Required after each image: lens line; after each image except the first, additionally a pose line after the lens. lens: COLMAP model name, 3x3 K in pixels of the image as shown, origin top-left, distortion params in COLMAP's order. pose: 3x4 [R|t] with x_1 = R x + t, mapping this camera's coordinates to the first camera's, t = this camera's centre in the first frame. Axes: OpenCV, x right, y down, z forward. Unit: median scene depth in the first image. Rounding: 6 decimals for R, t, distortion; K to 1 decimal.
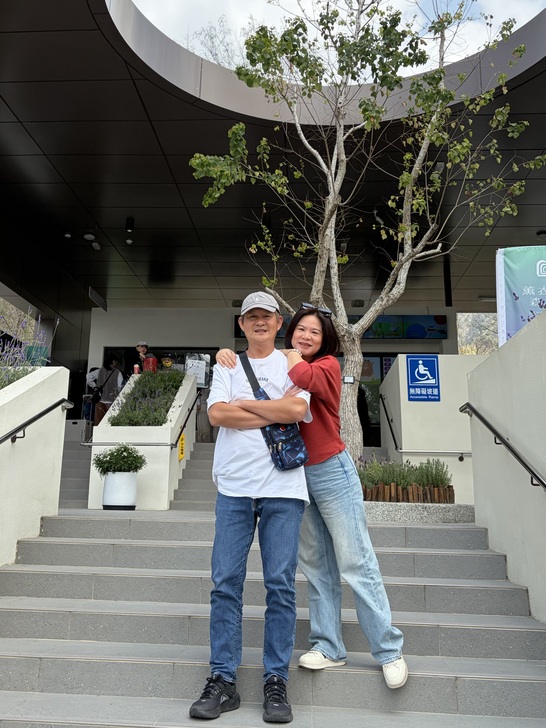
lens RADIAL K [[750.8, 0, 239.4], [0, 750.8, 301.7], [0, 0, 1]] dist [0.126351, -0.171012]
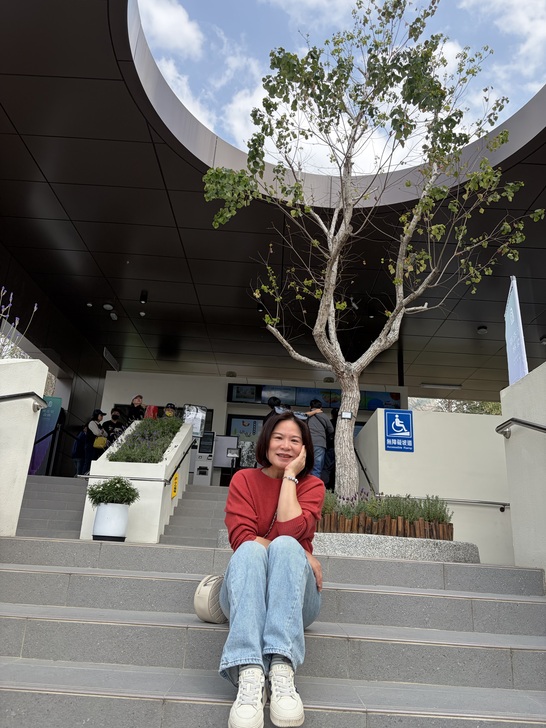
lens RADIAL K [[546.5, 0, 273.0], [0, 546.5, 364.0], [0, 0, 1]] dist [0.077966, -0.096224]
pose [[0.994780, 0.062286, 0.080831, -0.015271], [-0.057143, 0.996283, -0.064453, 0.083506], [-0.084545, 0.059498, 0.994642, 0.262078]]
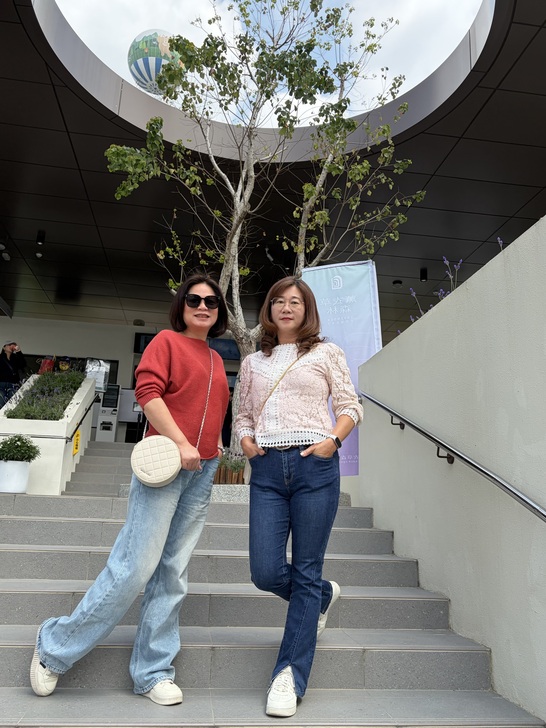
lens RADIAL K [[619.1, 0, 270.2], [0, 619.1, 348.5], [0, 0, 1]] dist [0.087466, -0.150147]
pose [[0.974965, 0.070134, 0.211009, -0.007592], [-0.072241, 0.997385, 0.002283, 0.052826], [-0.210297, -0.017469, 0.977481, 0.116085]]
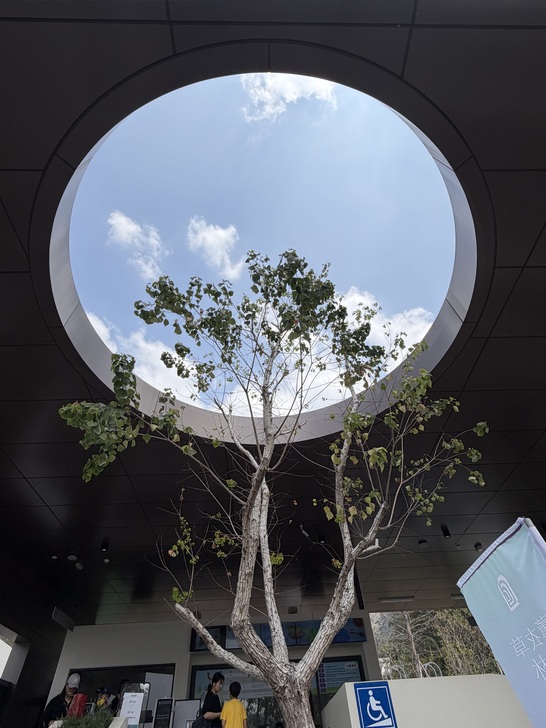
lens RADIAL K [[374.8, 0, 273.0], [0, 374.8, 364.0], [0, 0, 1]] dist [-0.000137, 0.000770]
pose [[0.992038, 0.026594, 0.123100, 0.079336], [0.044468, 0.840527, -0.539942, -0.014369], [-0.117828, 0.541117, 0.832652, 0.559073]]
